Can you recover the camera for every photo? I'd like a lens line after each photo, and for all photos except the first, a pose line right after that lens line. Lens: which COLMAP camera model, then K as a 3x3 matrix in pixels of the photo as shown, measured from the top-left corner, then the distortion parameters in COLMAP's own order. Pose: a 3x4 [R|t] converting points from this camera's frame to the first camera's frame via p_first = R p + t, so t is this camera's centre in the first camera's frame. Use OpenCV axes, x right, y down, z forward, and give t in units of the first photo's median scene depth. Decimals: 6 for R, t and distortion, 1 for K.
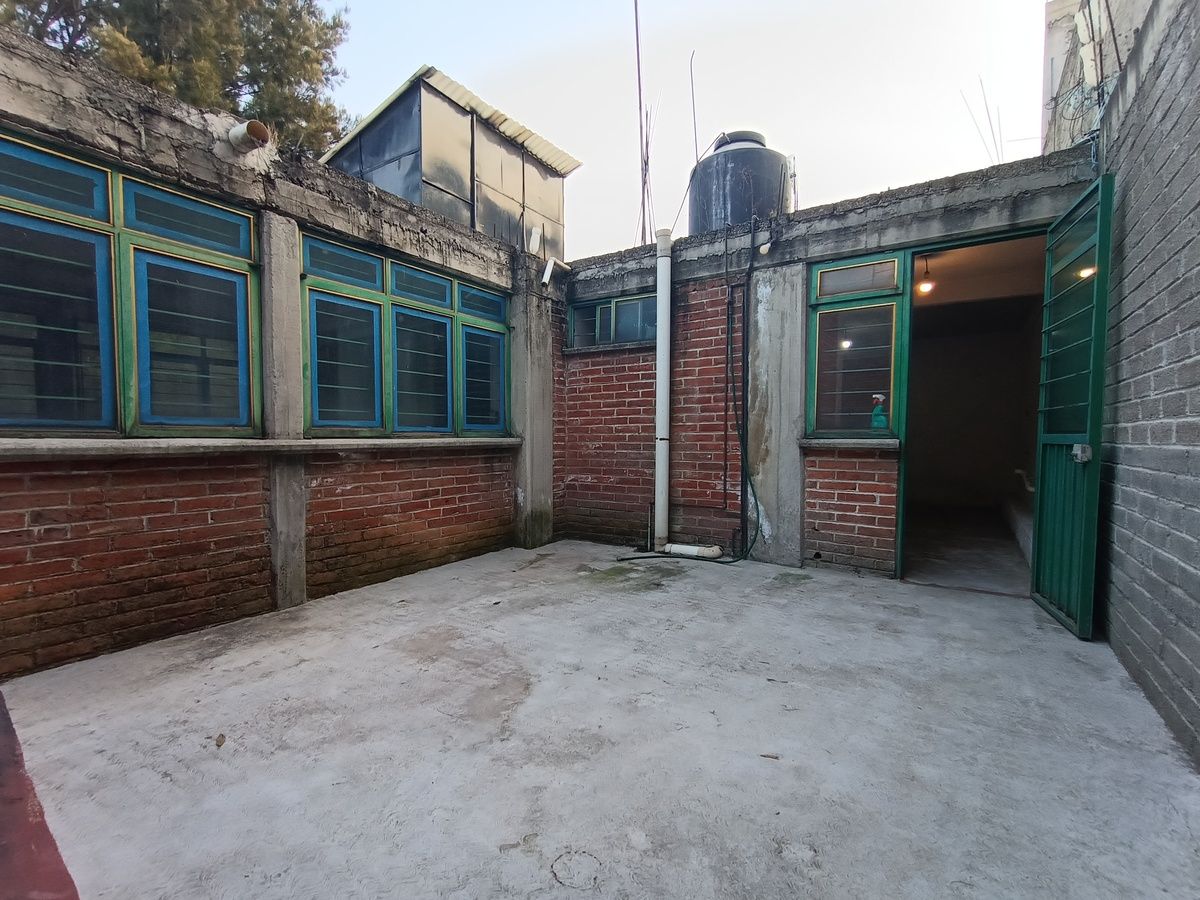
lens RADIAL K [[539.3, 0, 626.6], [0, 539.3, 465.7], [0, 0, 1]] dist [-0.000115, 0.000602]
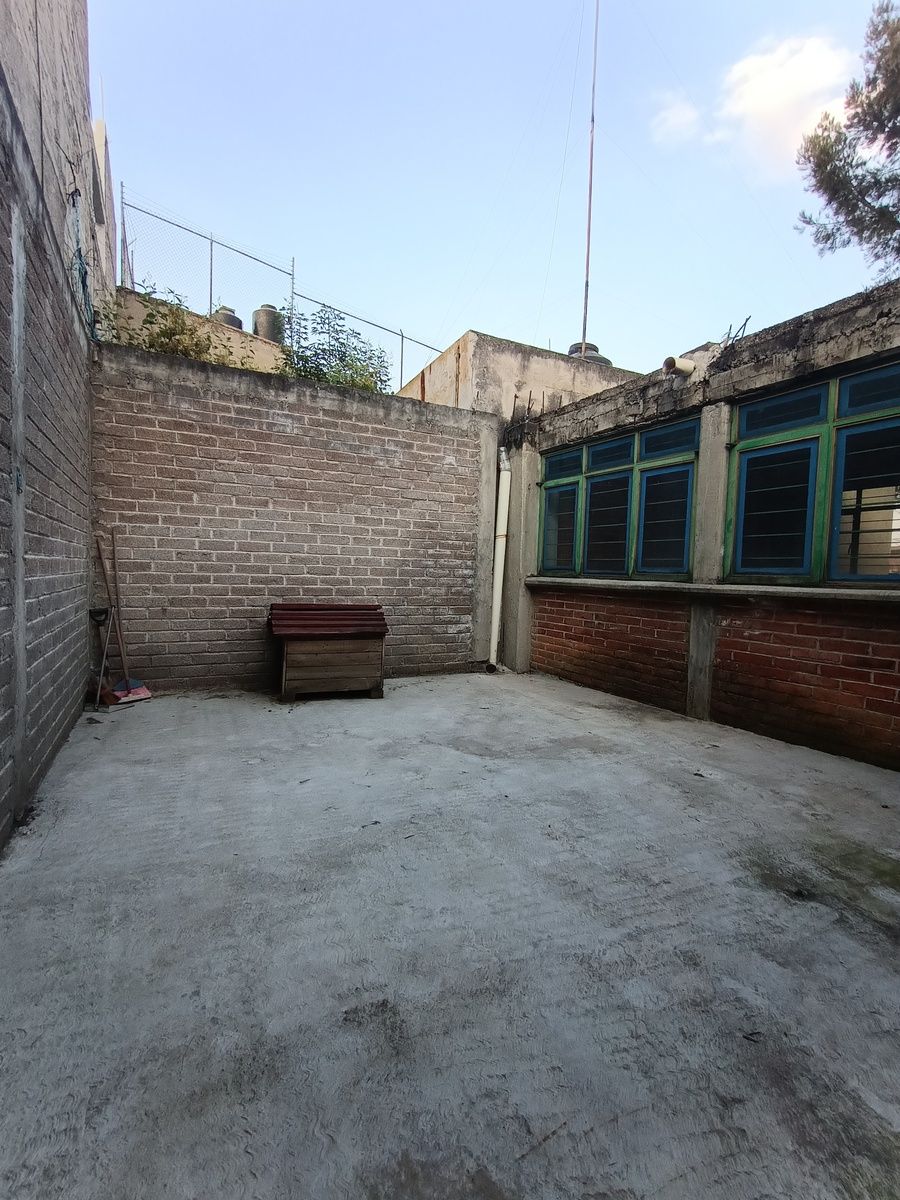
lens RADIAL K [[539.3, 0, 450.0], [0, 539.3, 600.0], [0, 0, 1]] dist [-0.000115, 0.000602]
pose [[-0.498884, 0.034460, -0.865983, 0.728977], [-0.070013, 0.994341, 0.079902, -0.069291], [0.863836, 0.100492, -0.493649, 1.094077]]
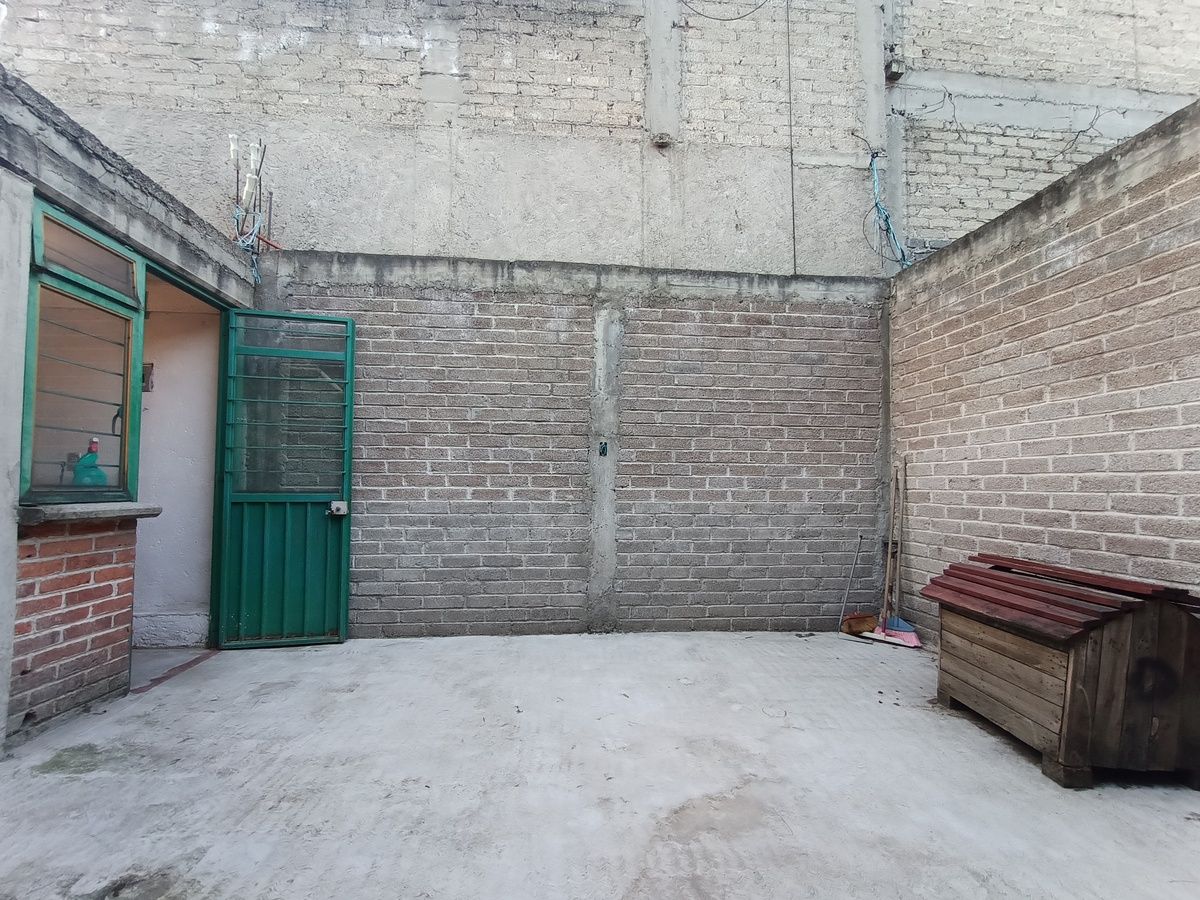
lens RADIAL K [[563.8, 0, 564.7], [0, 563.8, 459.6], [0, 0, 1]] dist [0.000259, 0.000994]
pose [[-0.576624, 0.032894, 0.816347, -0.556146], [0.037342, 0.999206, -0.013886, -0.085812], [-0.816156, 0.022477, -0.577395, 1.123375]]
